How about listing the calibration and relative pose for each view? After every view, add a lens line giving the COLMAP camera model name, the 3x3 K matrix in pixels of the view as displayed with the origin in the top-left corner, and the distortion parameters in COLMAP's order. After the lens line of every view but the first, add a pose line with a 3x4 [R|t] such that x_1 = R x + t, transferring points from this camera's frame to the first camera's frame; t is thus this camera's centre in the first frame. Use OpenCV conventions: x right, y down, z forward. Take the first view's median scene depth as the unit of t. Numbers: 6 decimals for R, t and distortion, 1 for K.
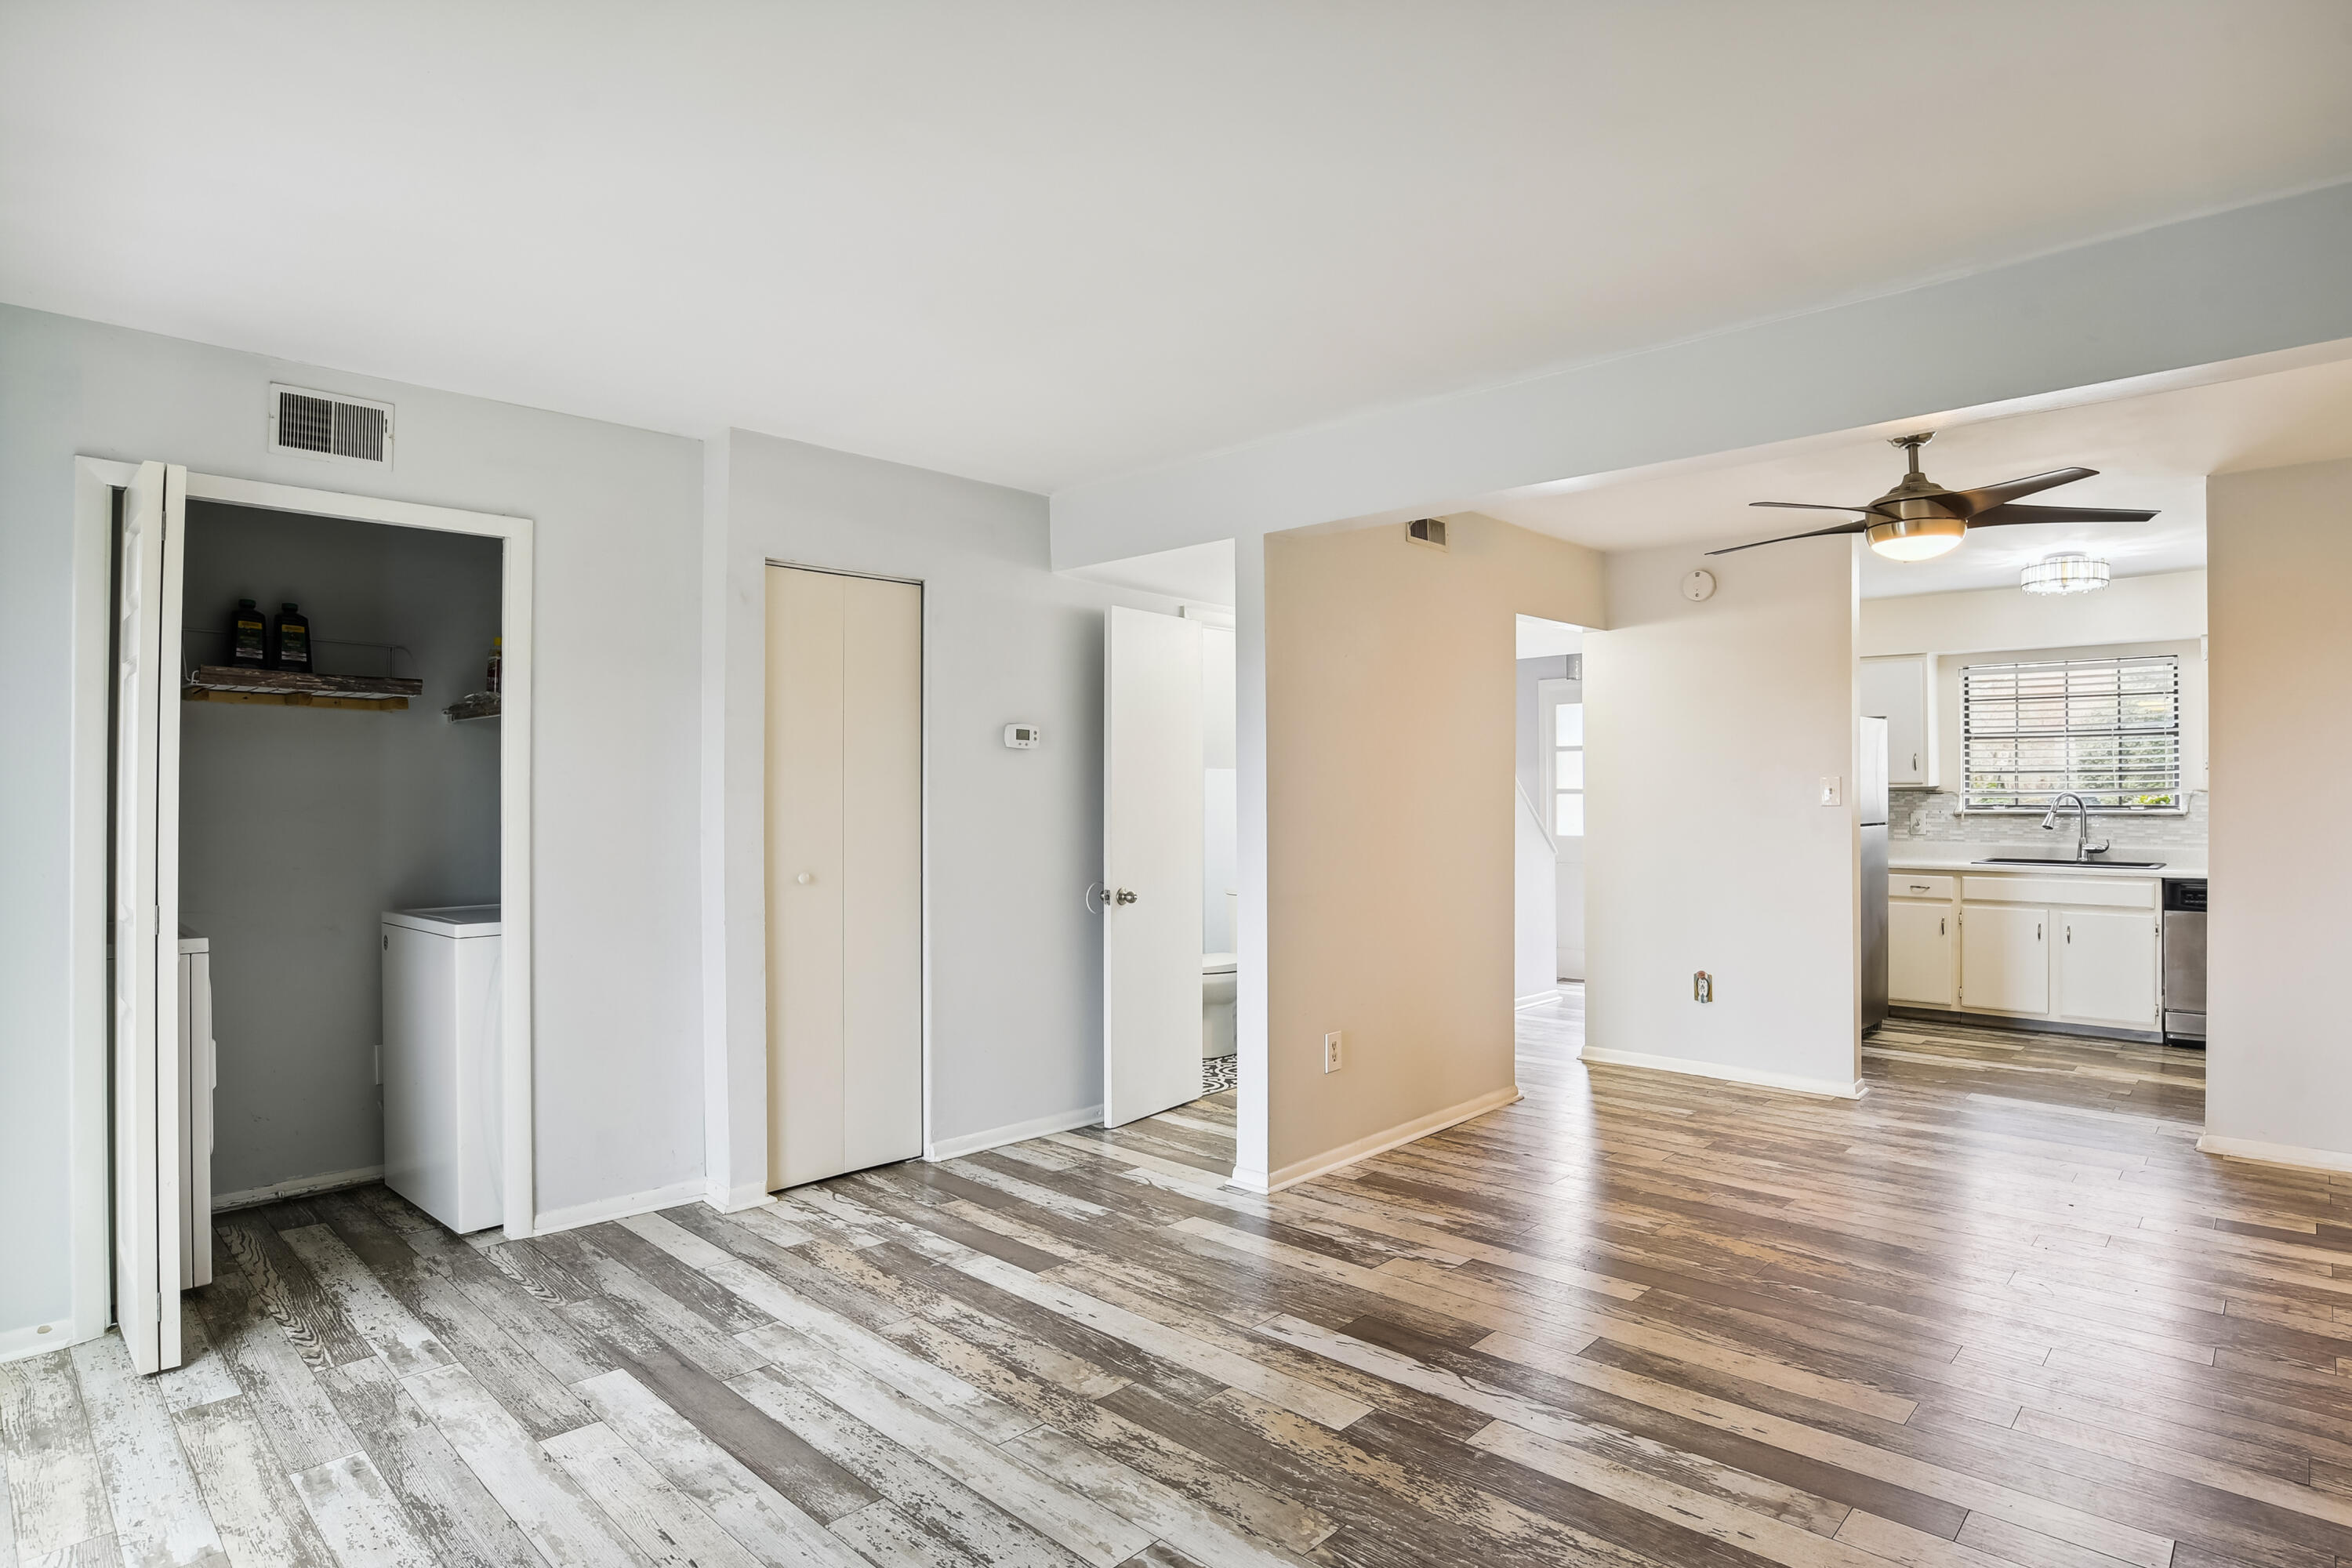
lens RADIAL K [[1289.2, 0, 1156.1], [0, 1289.2, 786.2], [0, 0, 1]] dist [-0.078097, 0.034123]
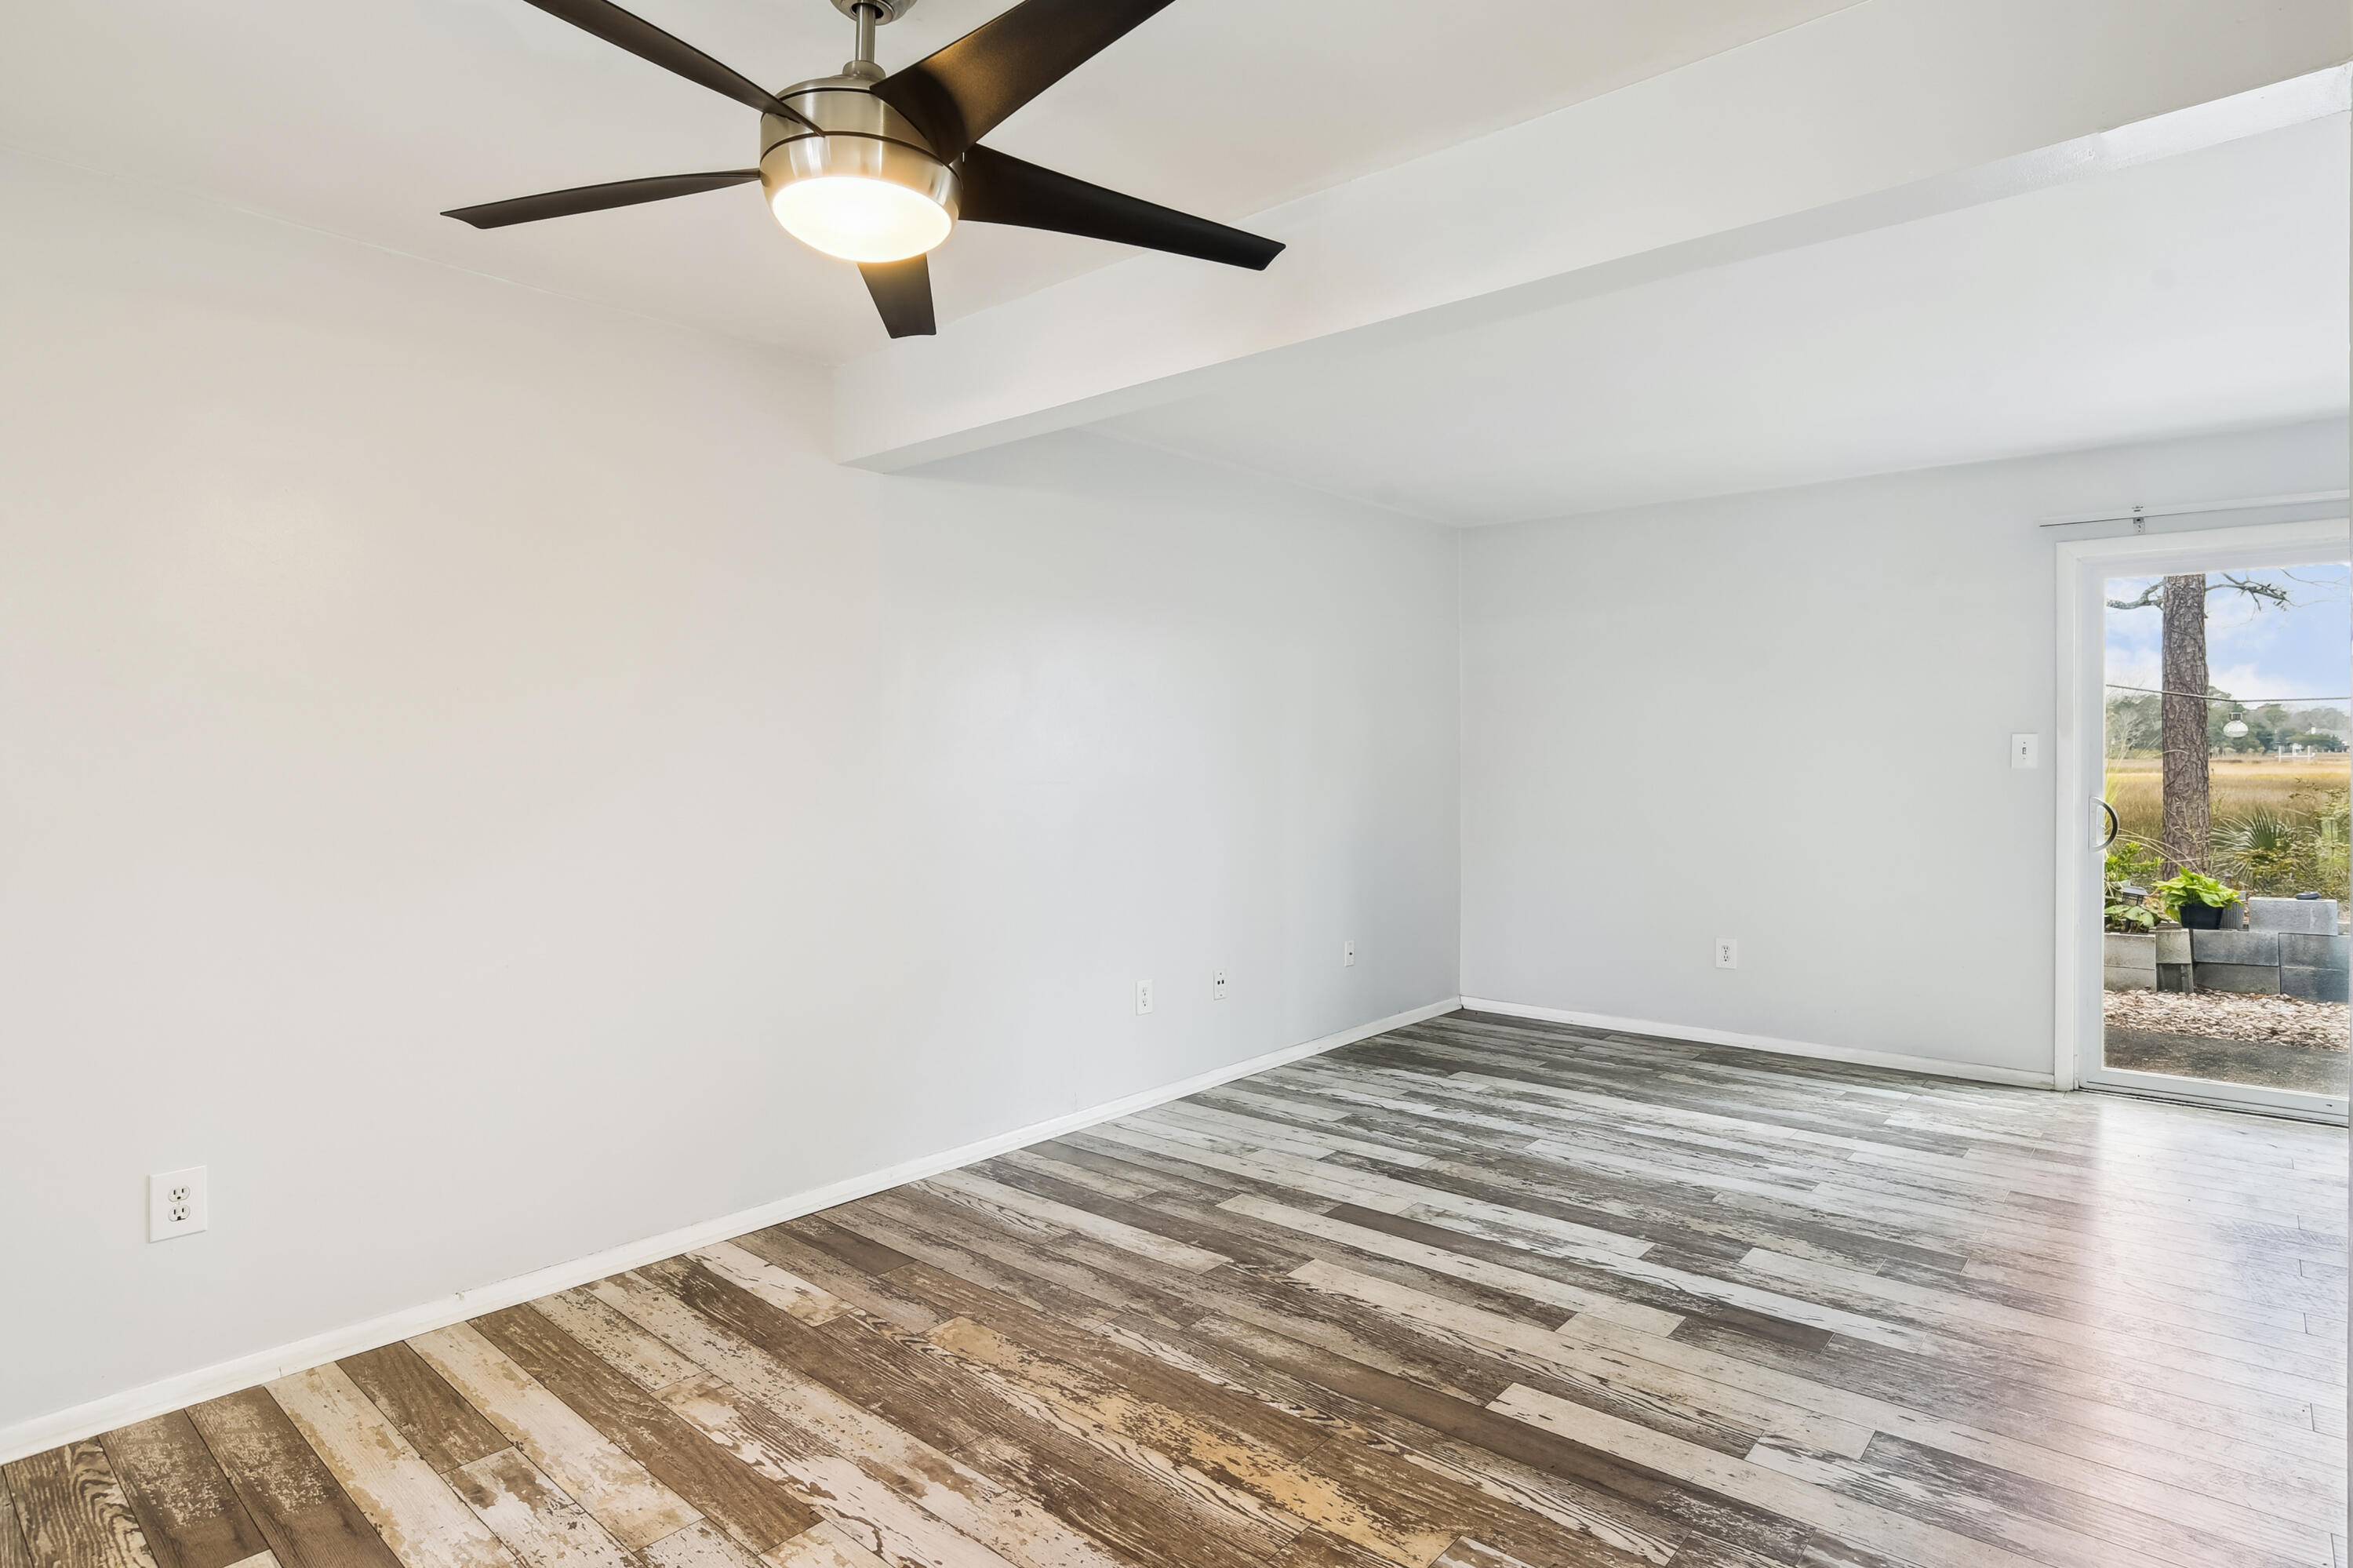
lens RADIAL K [[1217.8, 0, 1184.8], [0, 1217.8, 774.0], [0, 0, 1]] dist [-0.046091, 0.021972]
pose [[-0.999462, 0.011051, -0.030875, 0.490324], [0.010992, 0.999937, 0.002092, 0.008854], [0.030896, 0.001751, -0.999521, 1.423569]]
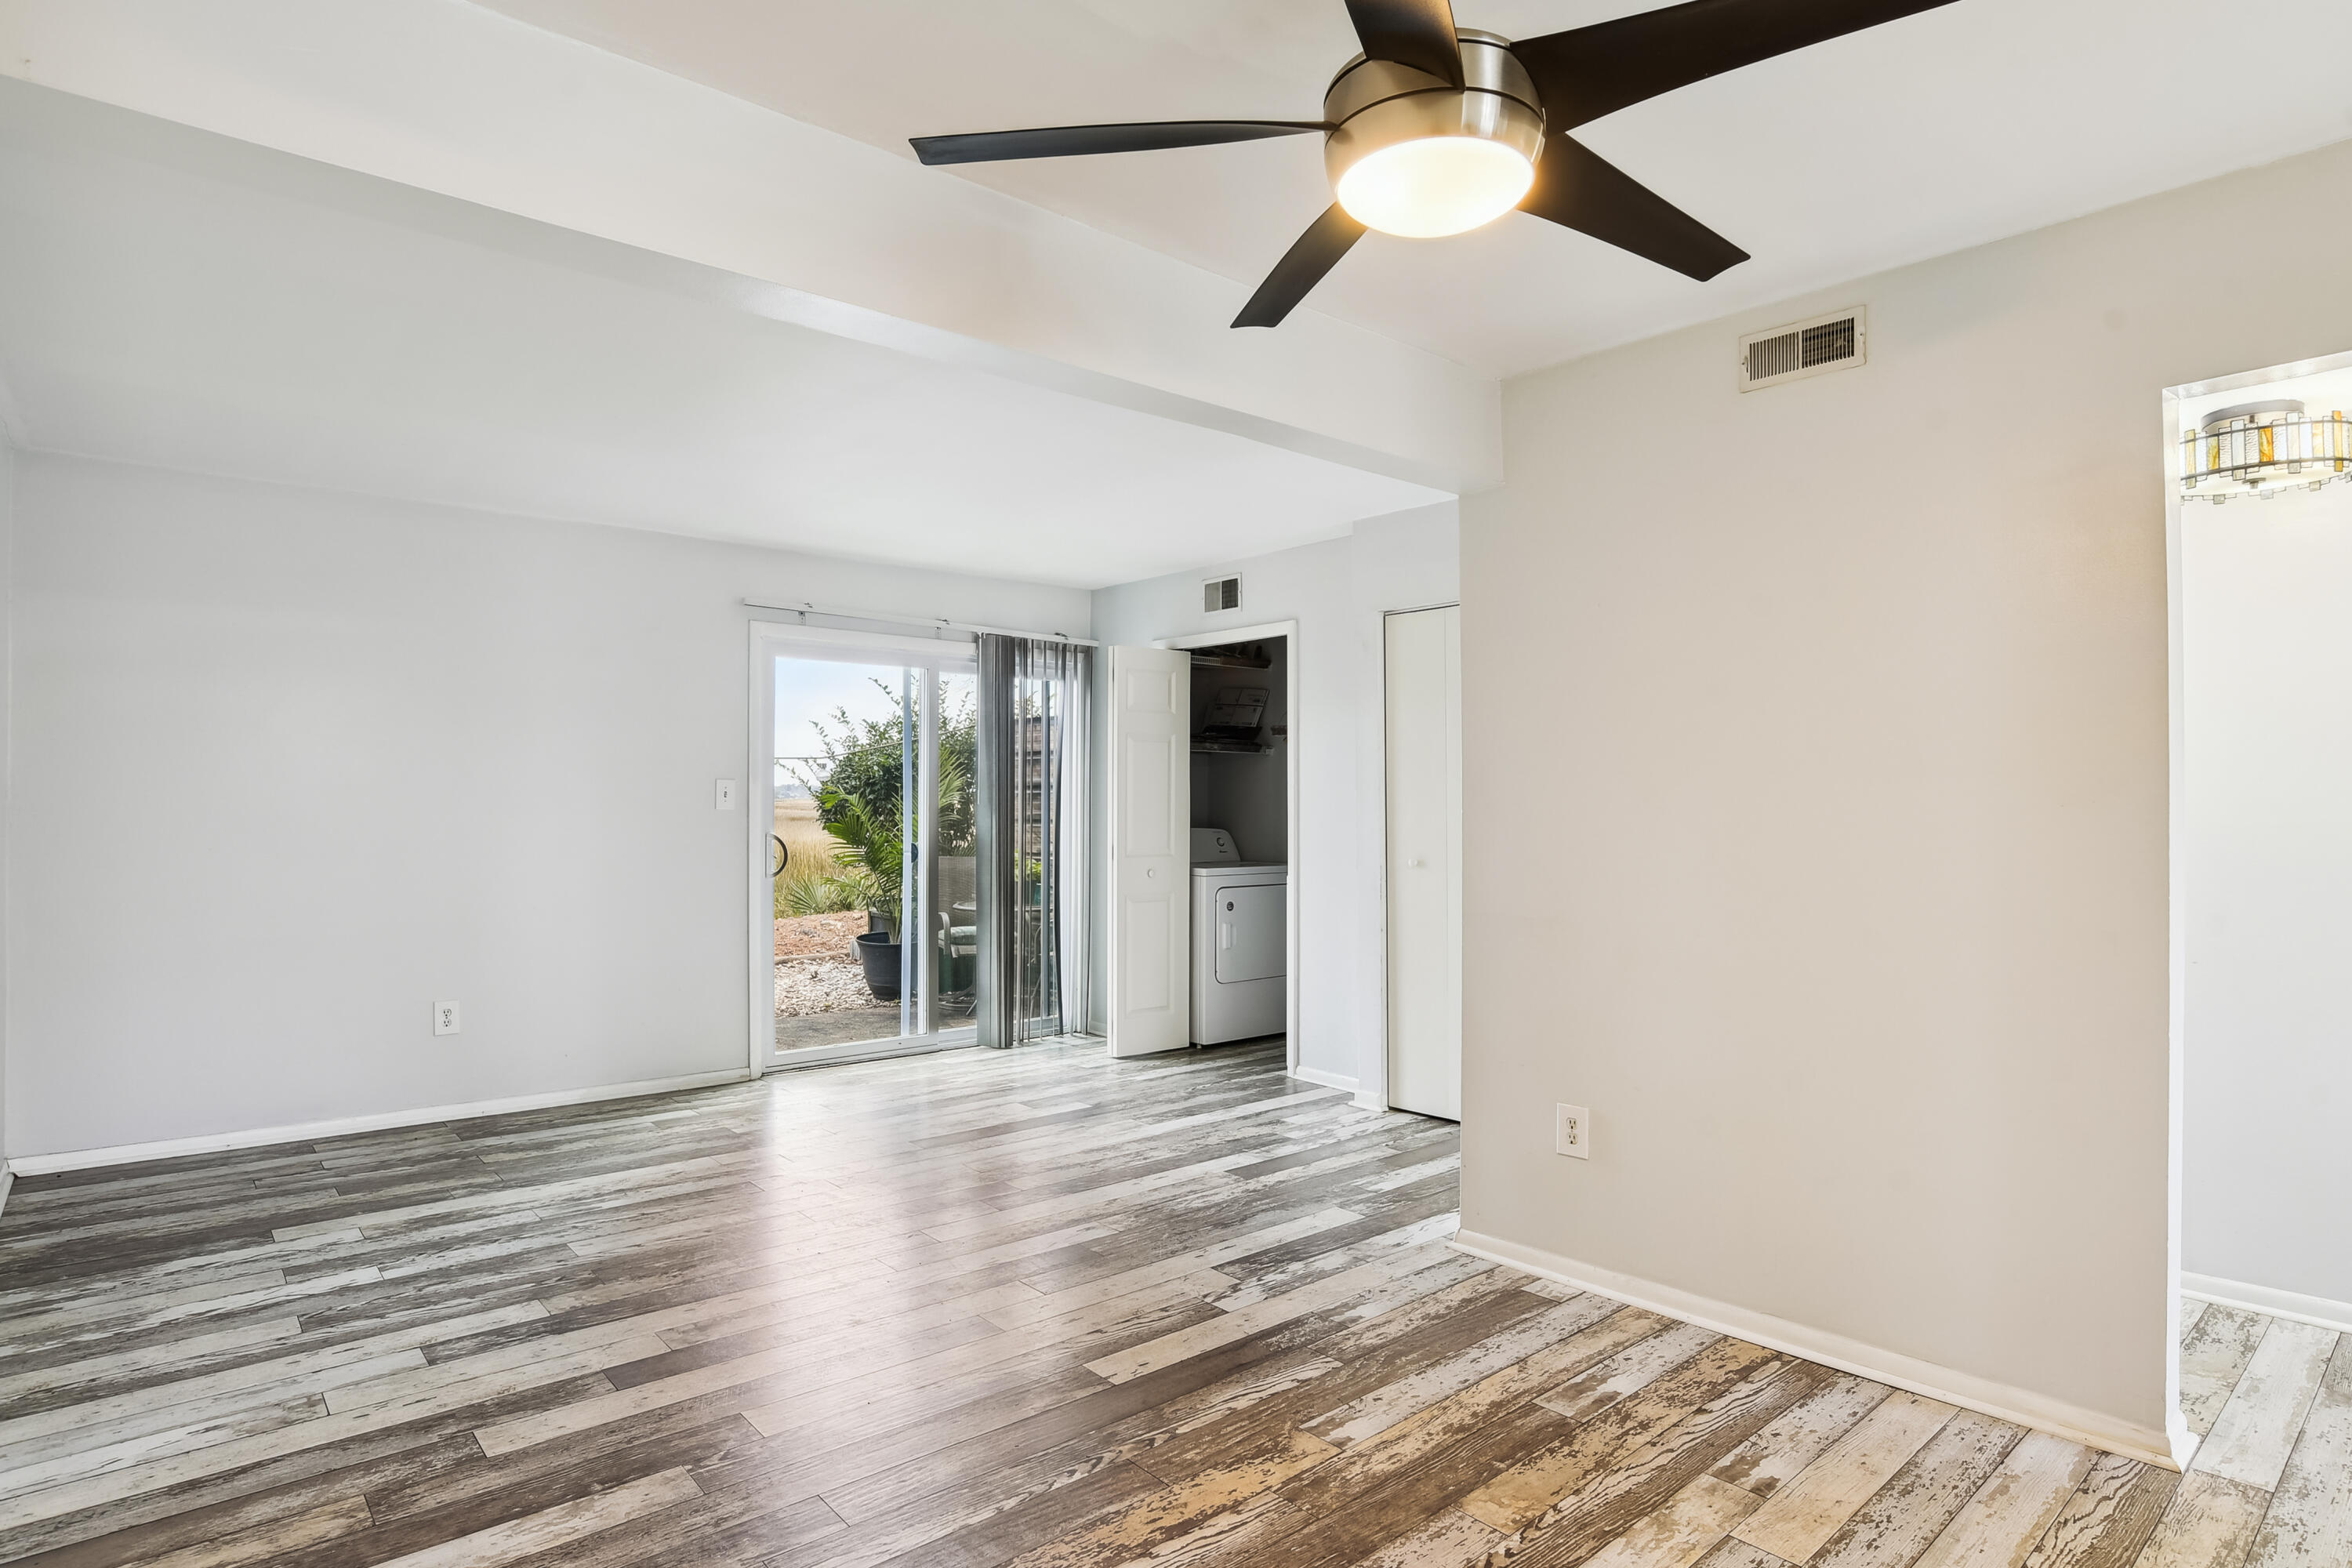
lens RADIAL K [[1289.2, 0, 1156.1], [0, 1289.2, 786.2], [0, 0, 1]] dist [-0.078097, 0.034123]
pose [[-0.126220, -0.007721, -0.991972, 1.014626], [0.009933, 0.999910, -0.009047, 0.007359], [0.991953, -0.010996, -0.126132, 0.940984]]
